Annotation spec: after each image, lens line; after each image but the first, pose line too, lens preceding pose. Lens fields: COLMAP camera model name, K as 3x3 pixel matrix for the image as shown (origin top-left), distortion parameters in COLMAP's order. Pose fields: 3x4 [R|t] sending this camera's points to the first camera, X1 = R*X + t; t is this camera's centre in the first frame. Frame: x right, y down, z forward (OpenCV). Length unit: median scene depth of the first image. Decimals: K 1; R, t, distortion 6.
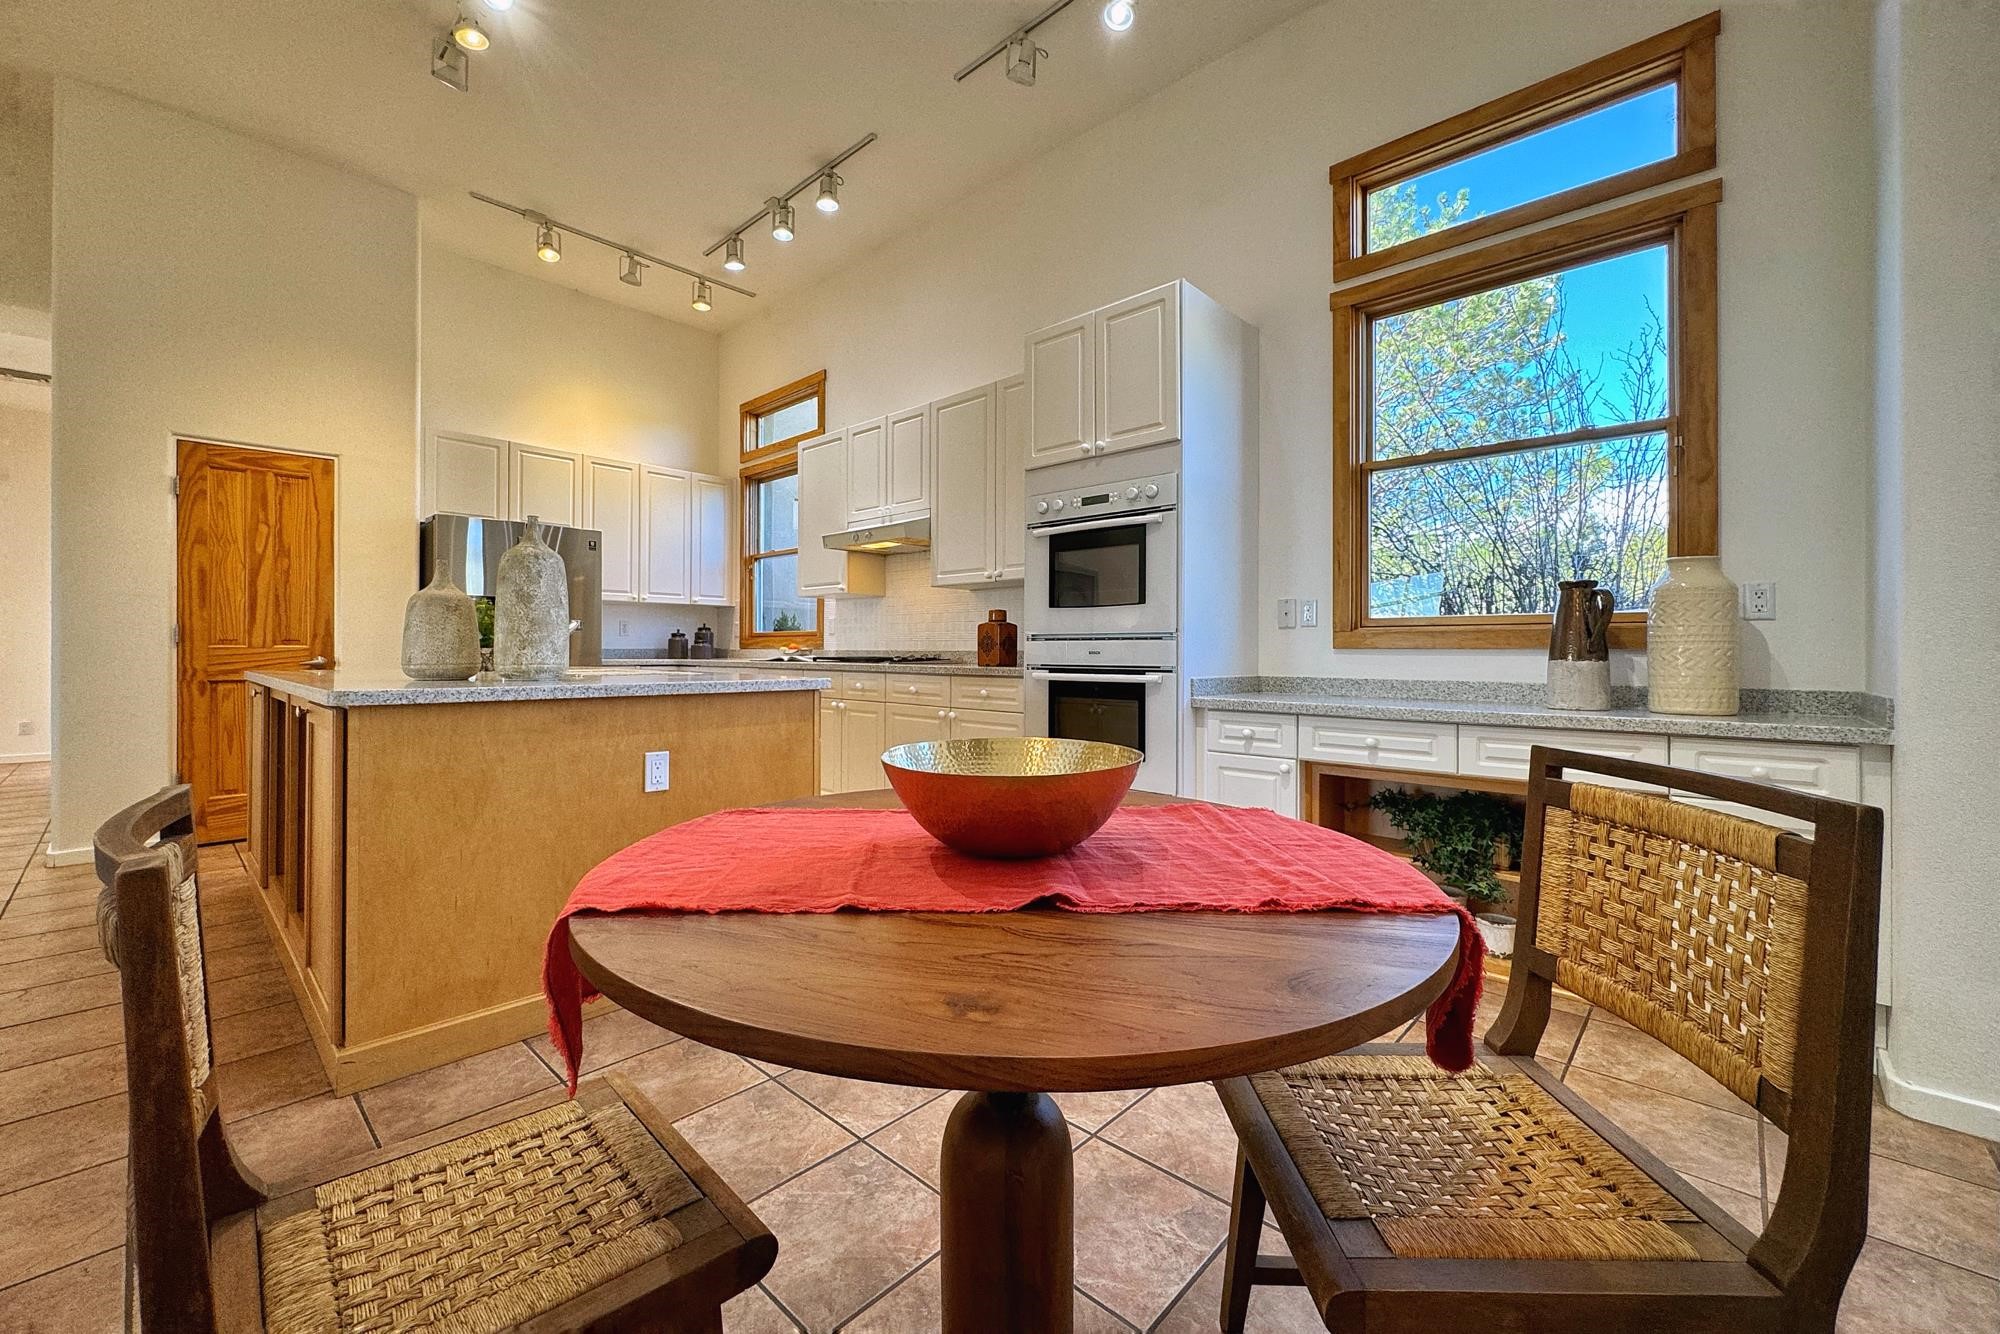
lens RADIAL K [[805.4, 0, 1000.6], [0, 805.4, 640.8], [0, 0, 1]] dist [0.000420, -0.000081]
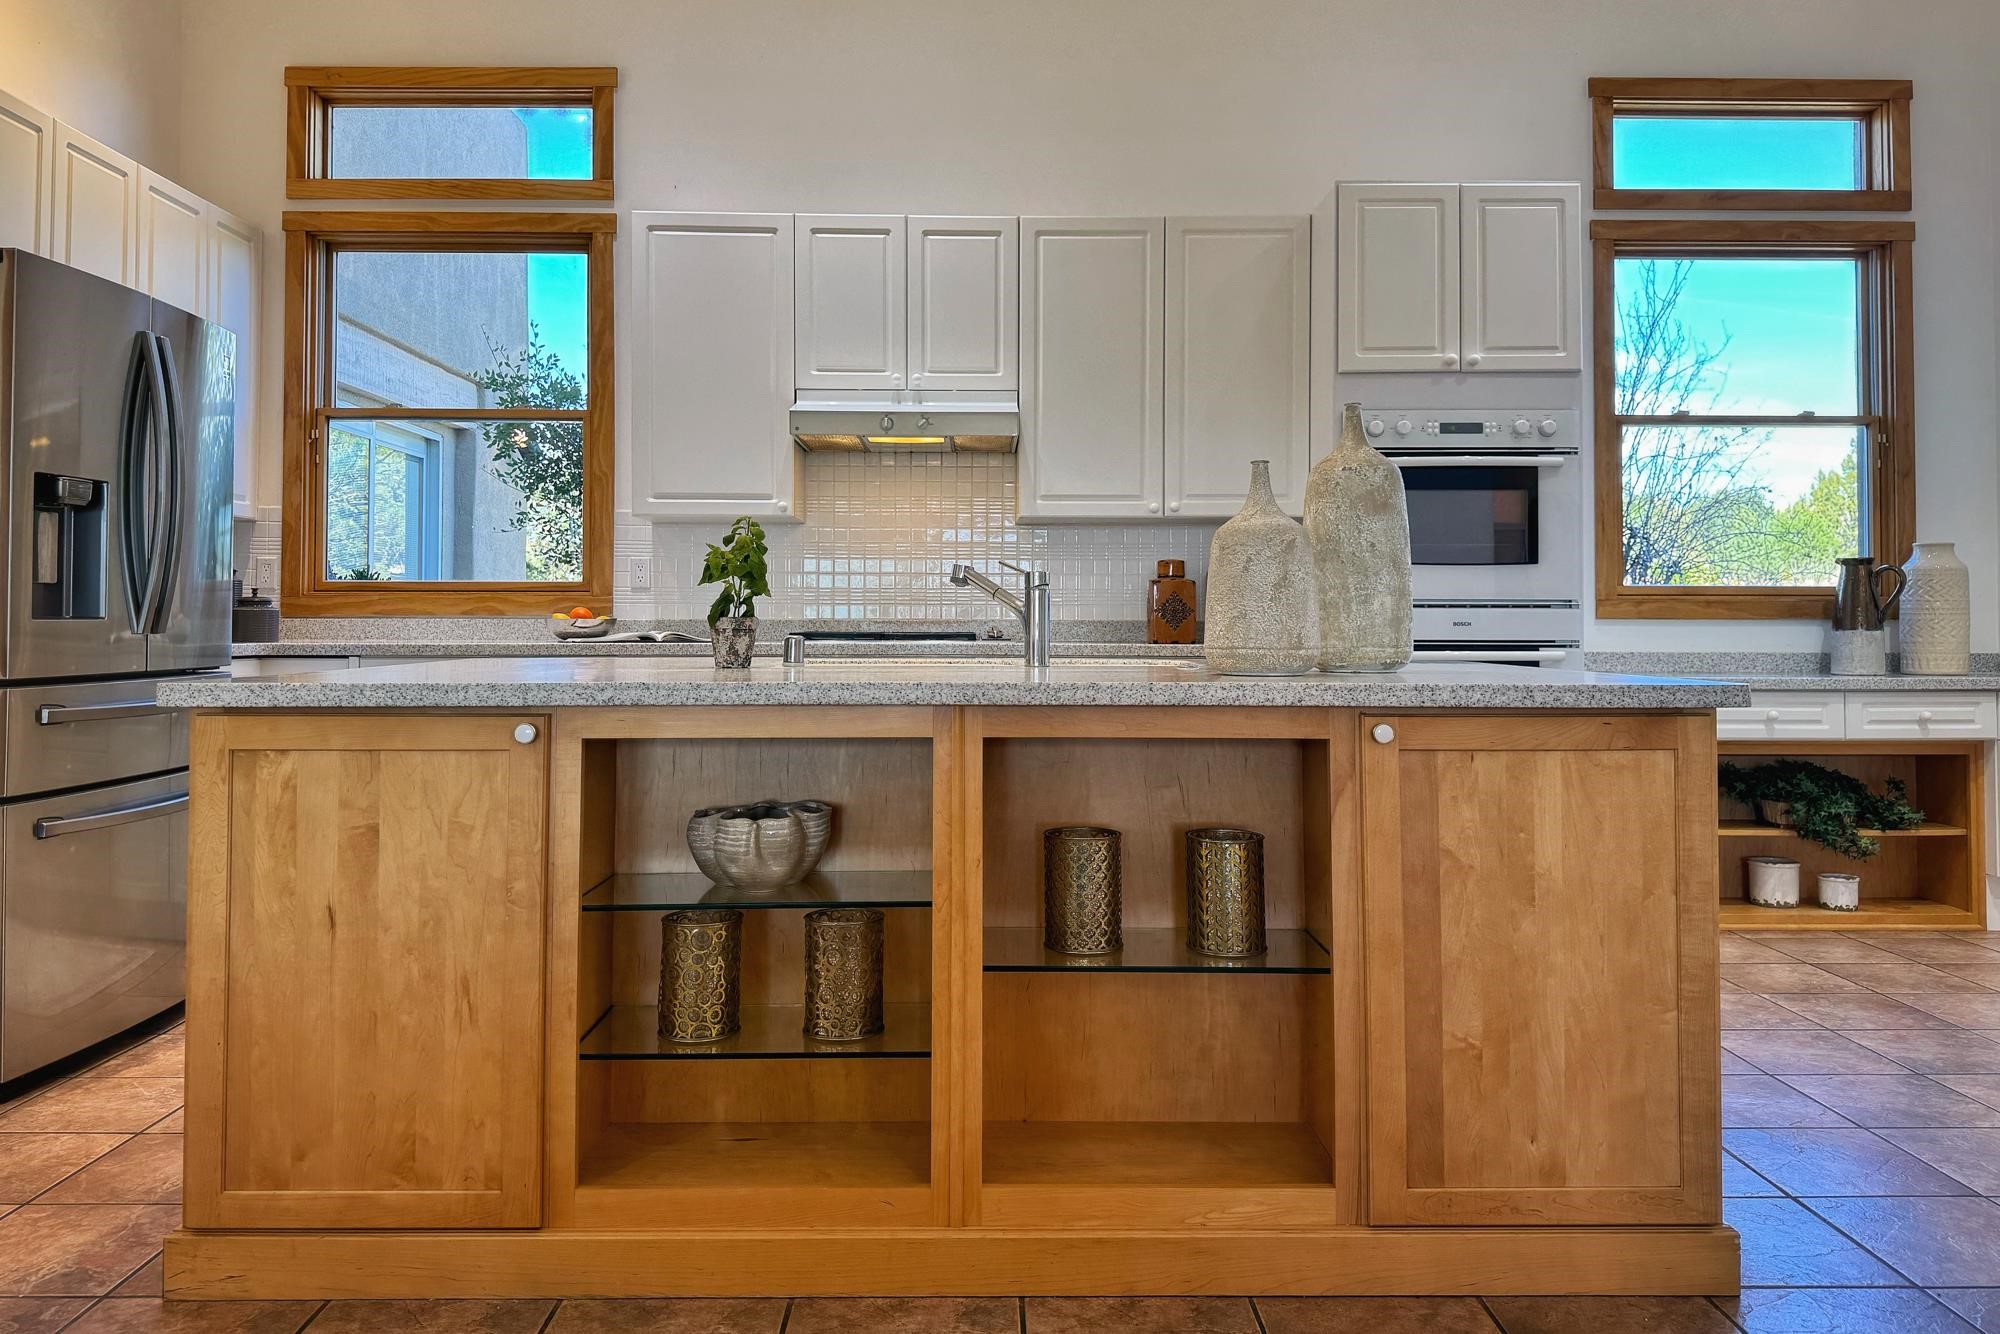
lens RADIAL K [[1423.3, 0, 997.6], [0, 1423.3, 583.4], [0, 0, 1]] dist [-0.005574, -0.007466]
pose [[0.736507, 0.016932, 0.676218, -1.152312], [-0.009809, 0.999849, -0.014352, -0.000333], [-0.676359, 0.003937, 0.736562, 0.293746]]
